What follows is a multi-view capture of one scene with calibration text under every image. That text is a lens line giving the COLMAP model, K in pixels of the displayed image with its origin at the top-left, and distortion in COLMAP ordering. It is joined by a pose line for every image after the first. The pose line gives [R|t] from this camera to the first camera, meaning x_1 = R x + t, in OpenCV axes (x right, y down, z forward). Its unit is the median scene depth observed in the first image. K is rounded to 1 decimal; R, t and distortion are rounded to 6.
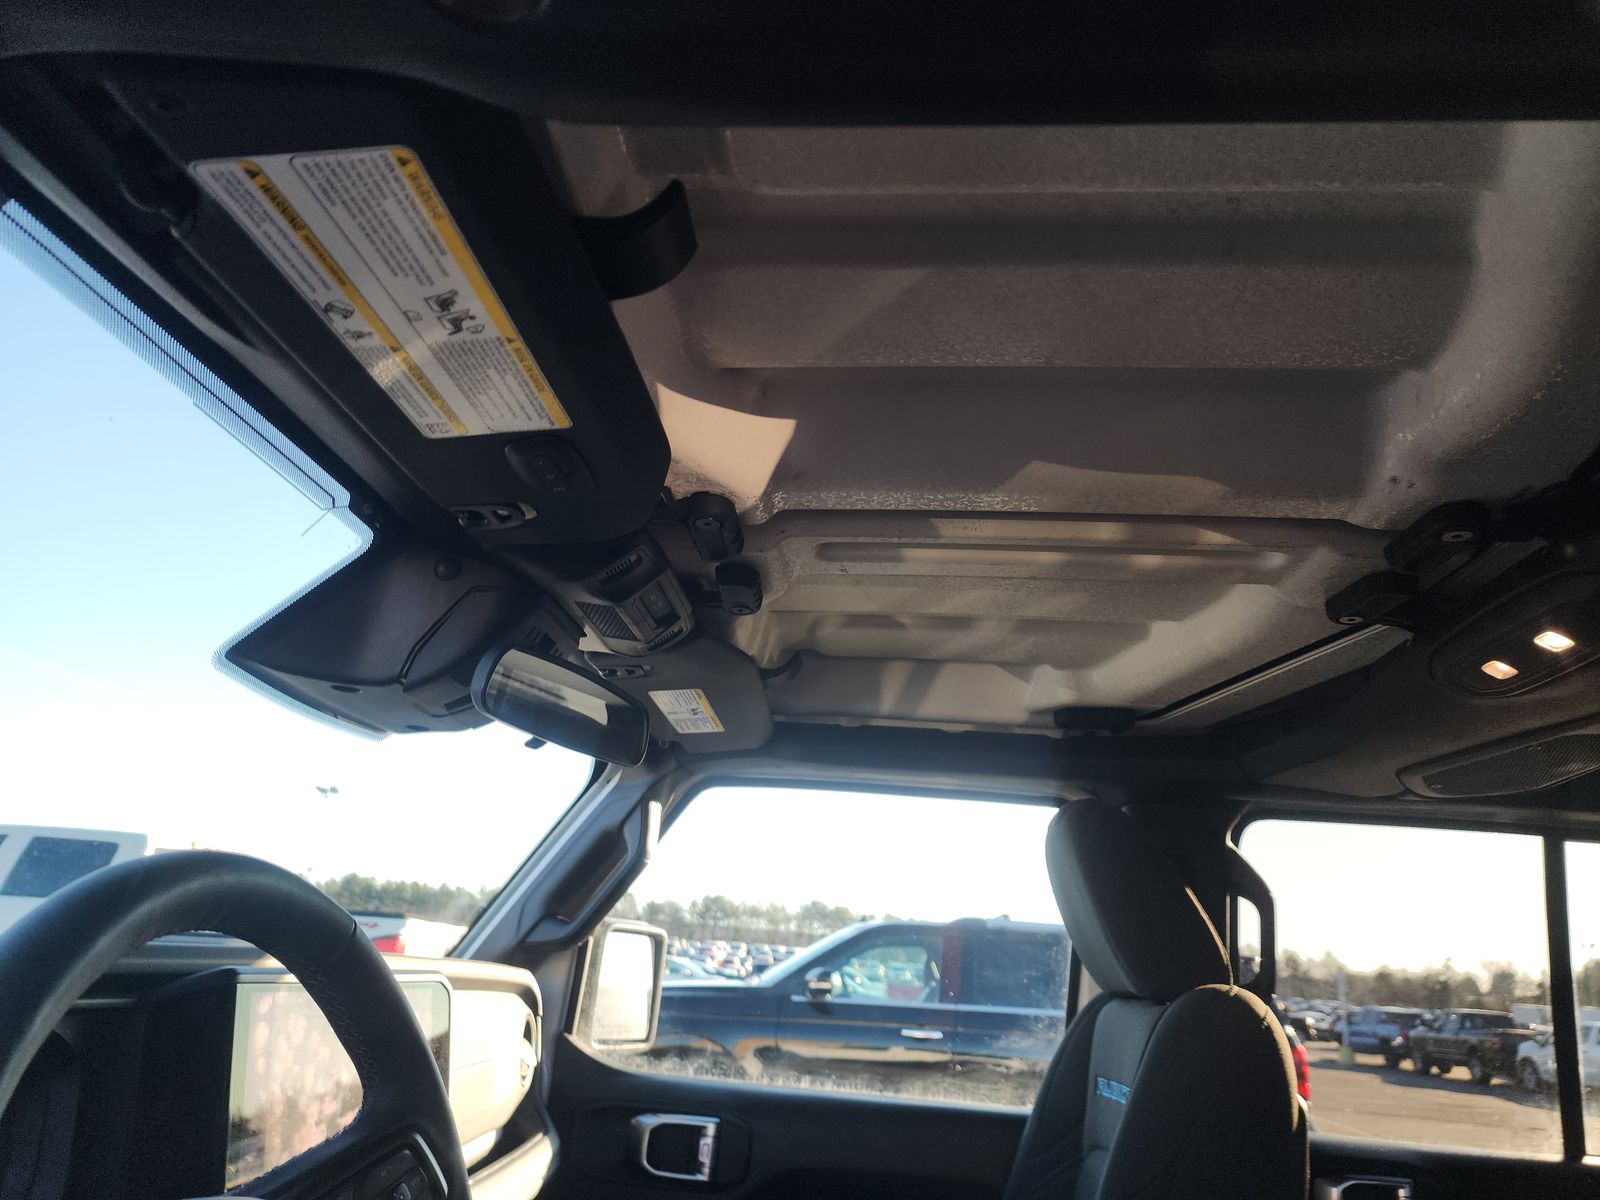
lens RADIAL K [[1079.1, 0, 808.9], [0, 1079.1, 599.8], [0, 0, 1]] dist [0.060281, -0.066199]
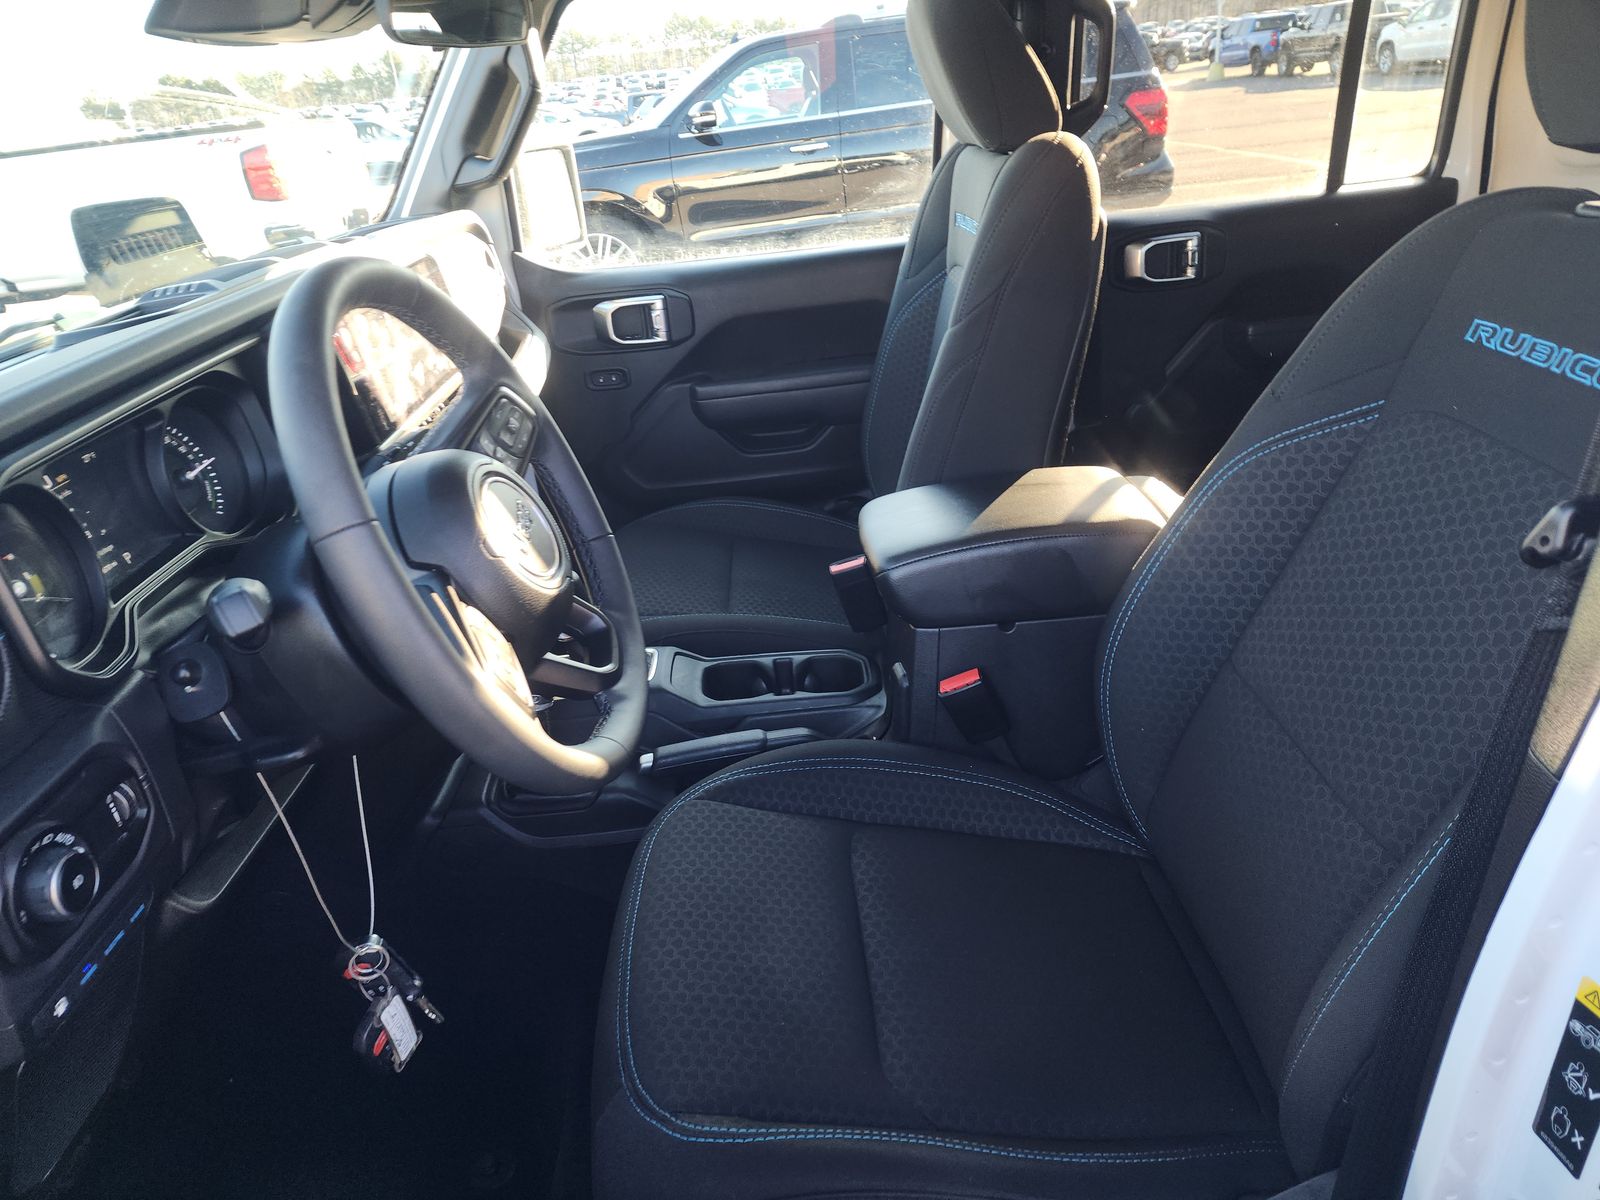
lens RADIAL K [[1079.1, 0, 808.9], [0, 1079.1, 599.8], [0, 0, 1]] dist [0.060281, -0.066199]
pose [[0.980616, -0.194746, 0.021574, -0.010813], [0.123084, 0.697926, 0.705514, -0.112697], [-0.152453, -0.689183, 0.708368, -0.119932]]
